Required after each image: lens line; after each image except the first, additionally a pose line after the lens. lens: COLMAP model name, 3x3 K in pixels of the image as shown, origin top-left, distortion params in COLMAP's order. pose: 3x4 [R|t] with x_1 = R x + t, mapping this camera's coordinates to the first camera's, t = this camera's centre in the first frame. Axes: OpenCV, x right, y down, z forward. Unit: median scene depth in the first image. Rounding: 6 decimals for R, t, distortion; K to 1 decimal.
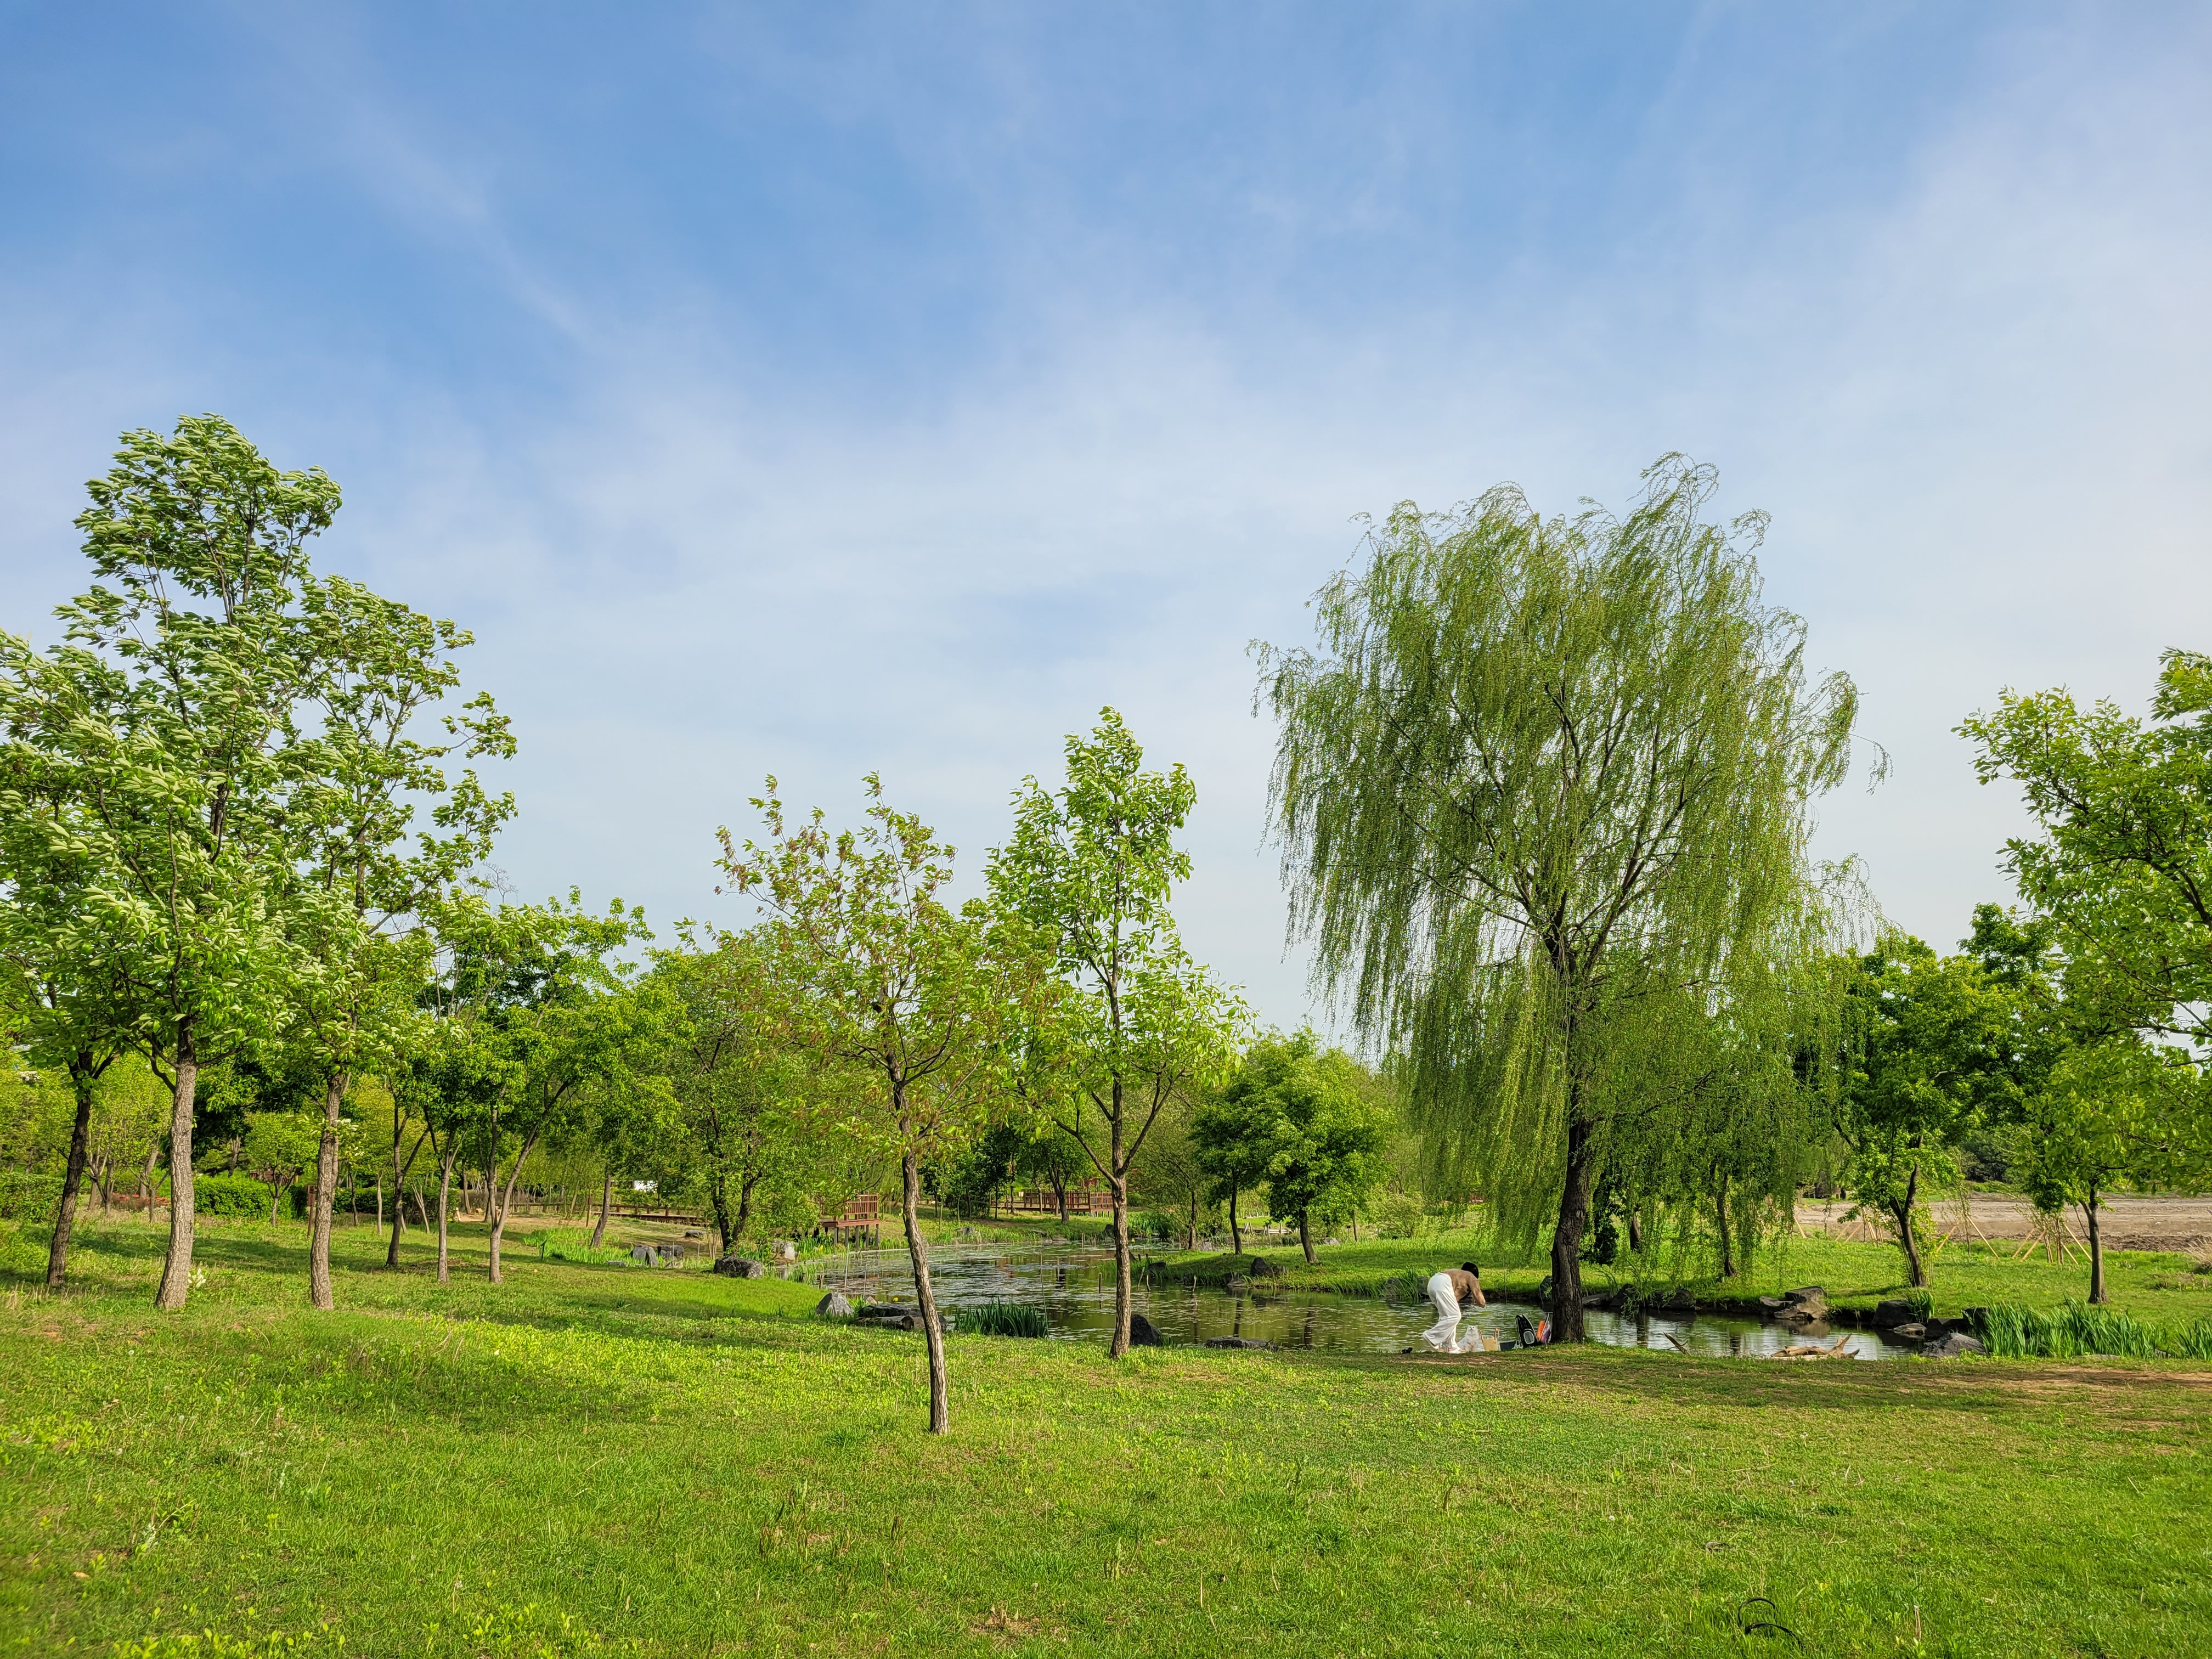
lens RADIAL K [[1647.3, 0, 1104.1], [0, 1647.3, 833.8], [0, 0, 1]] dist [0.041284, -0.034533]
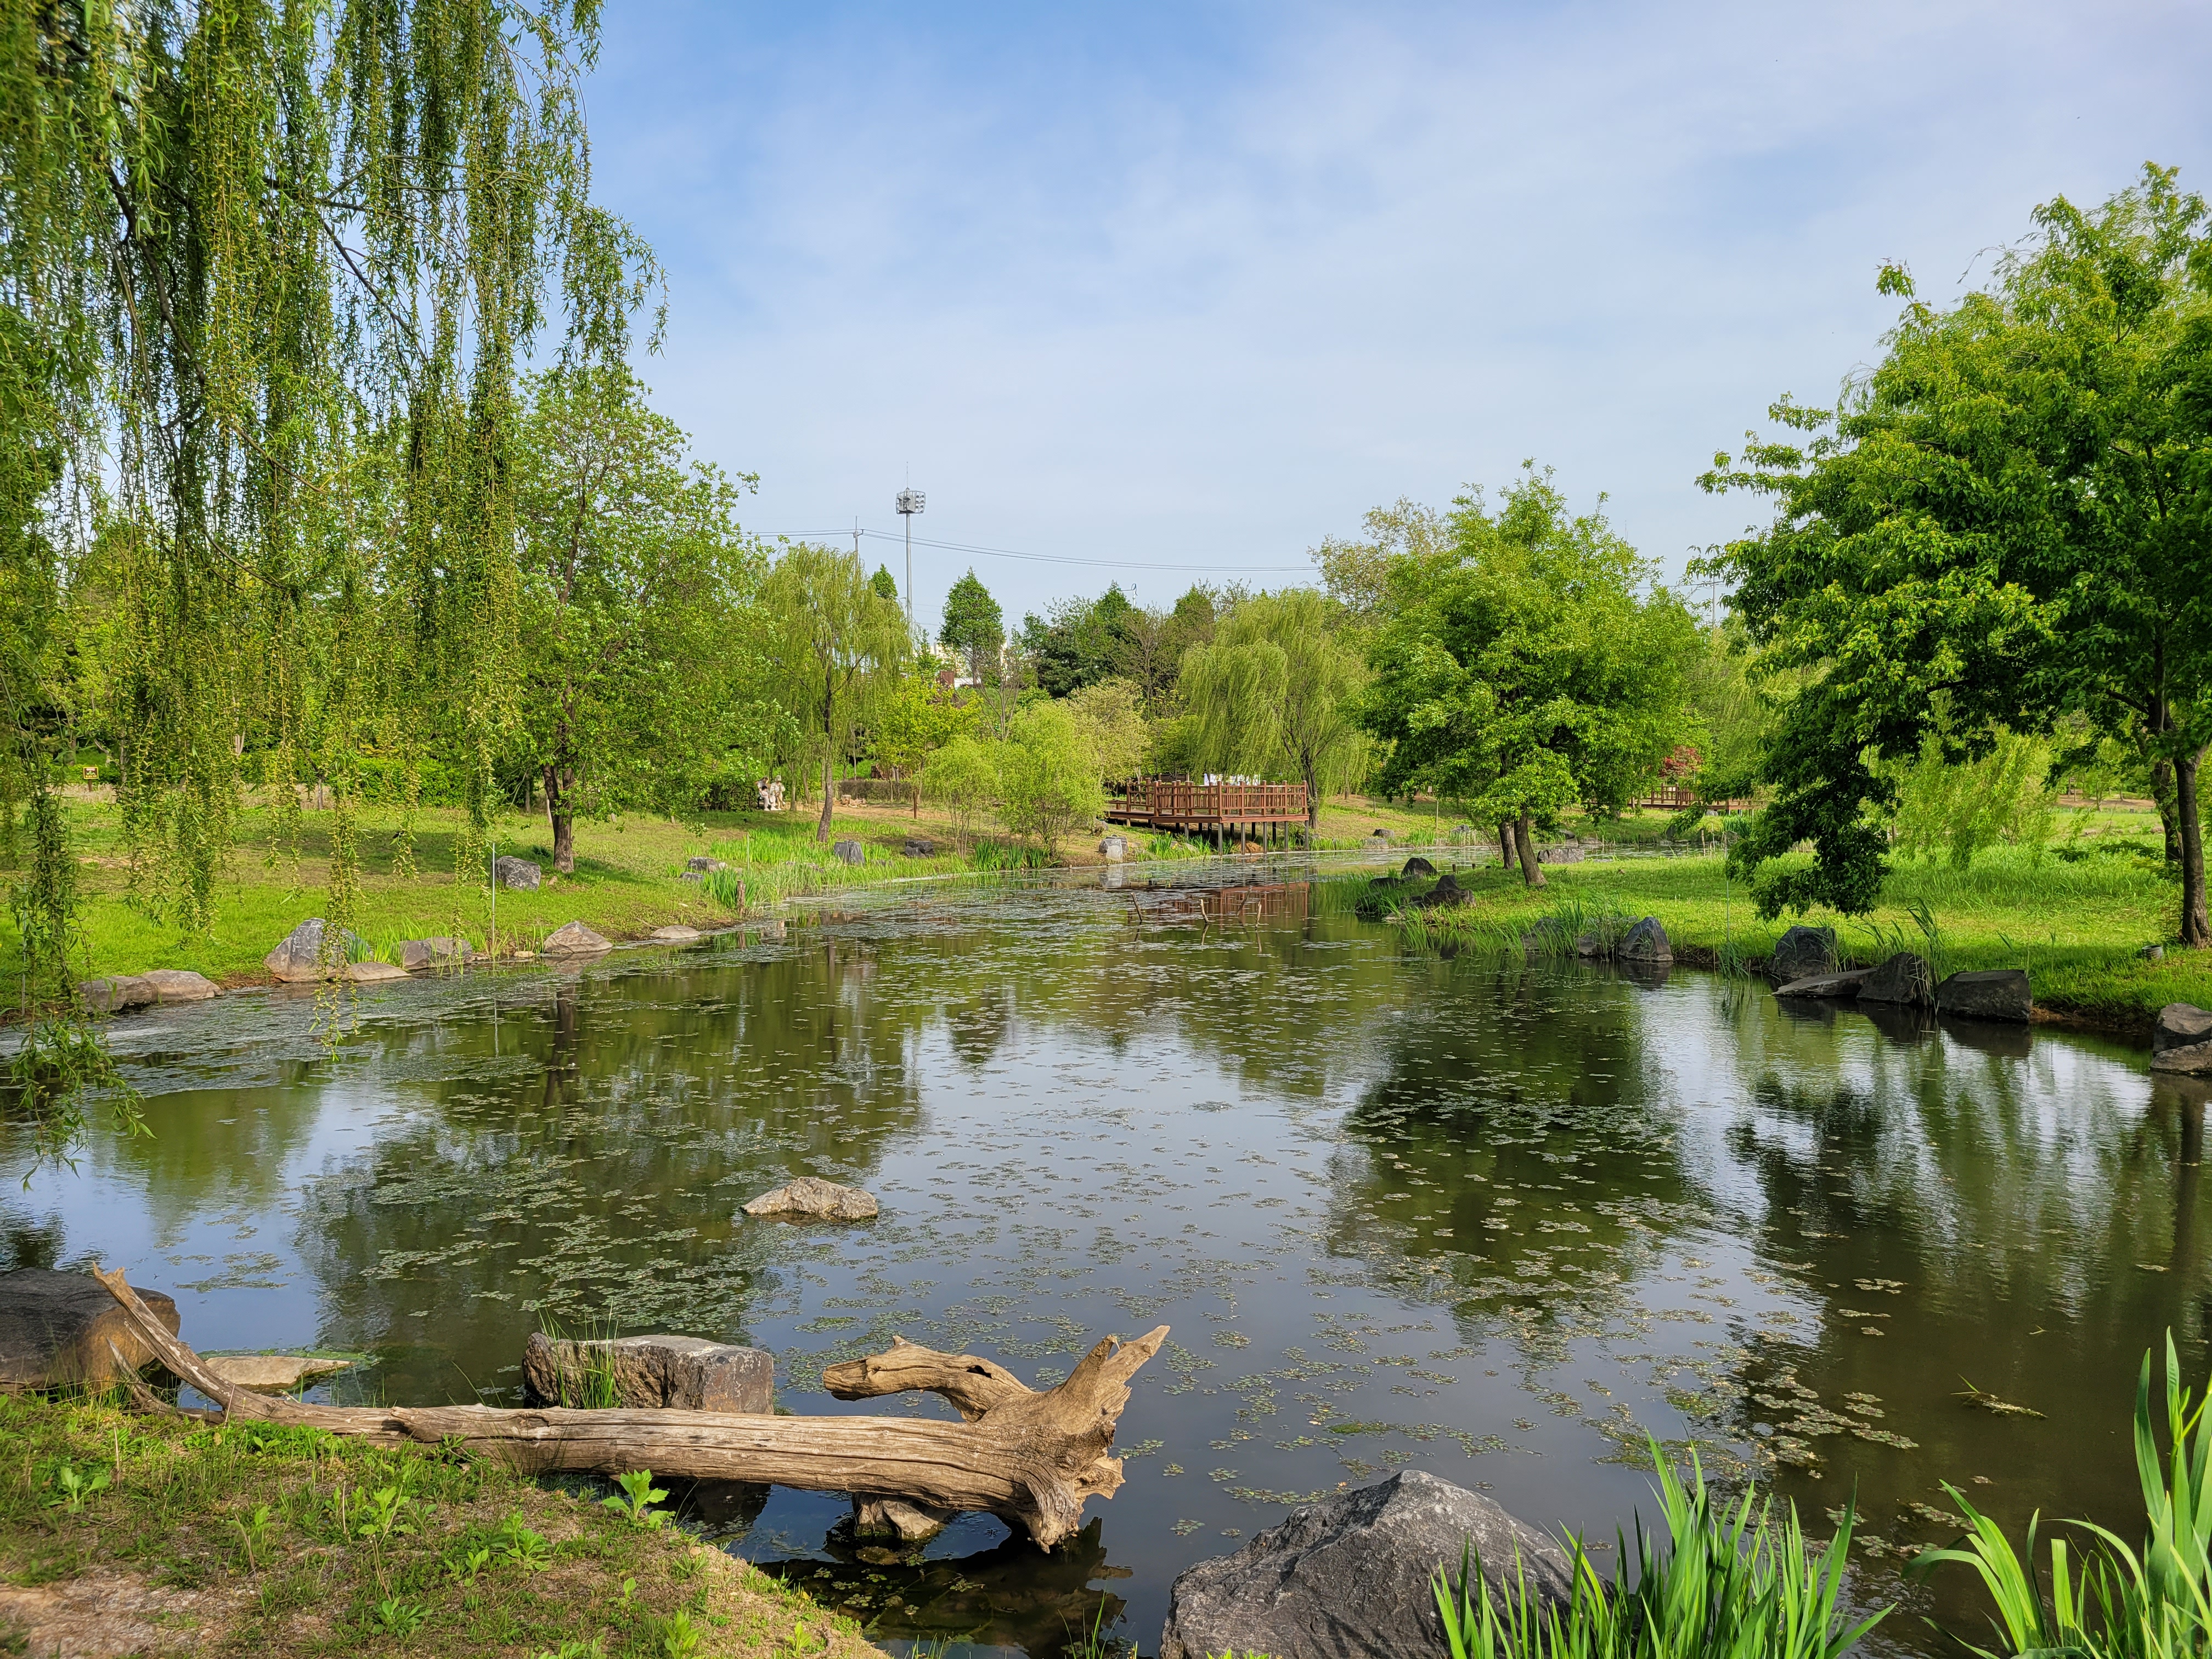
lens RADIAL K [[1647.3, 0, 1103.2], [0, 1647.3, 825.7], [0, 0, 1]] dist [0.041284, -0.034533]
pose [[0.882932, 0.010712, -0.469378, 0.221020], [0.098406, 0.973311, 0.207320, 0.085161], [0.459072, -0.229239, 0.858314, 0.360743]]
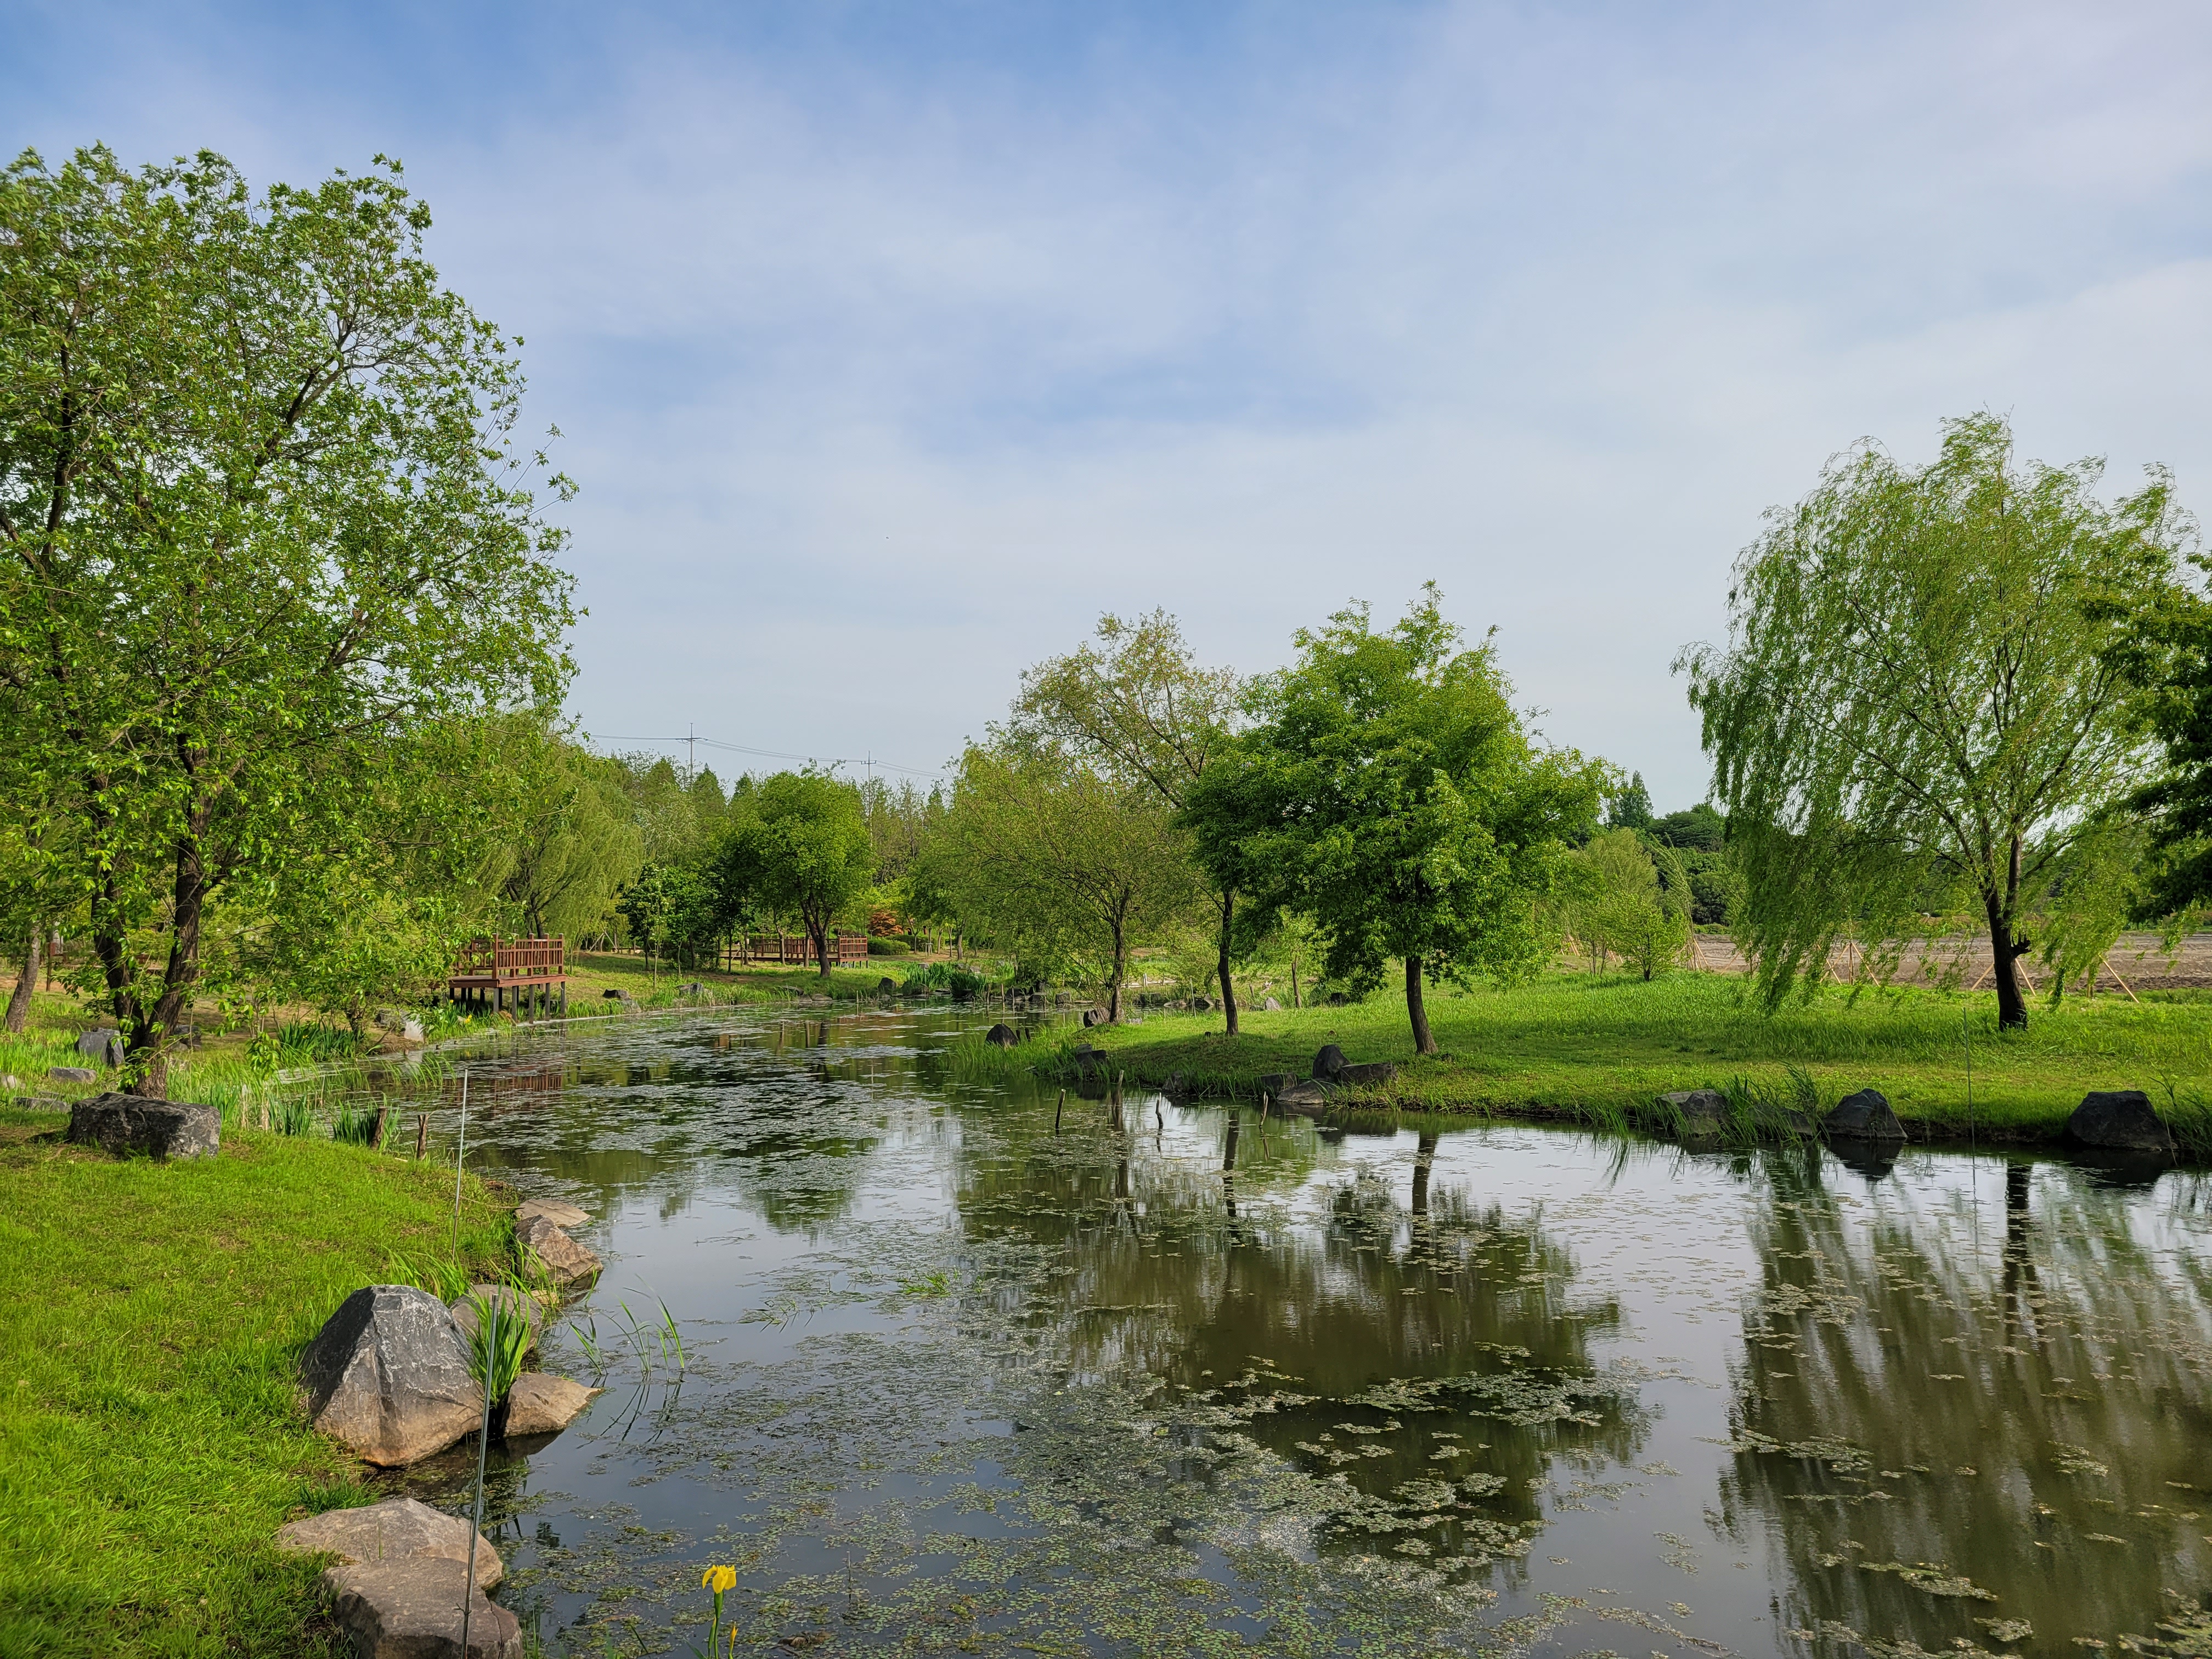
lens RADIAL K [[1647.3, 0, 1090.7], [0, 1647.3, 821.3], [0, 0, 1]] dist [0.041284, -0.034533]
pose [[0.984805, 0.007496, 0.173500, -0.059614], [-0.031795, 0.989963, 0.137703, 0.099427], [-0.170726, -0.141127, 0.975159, 0.437628]]
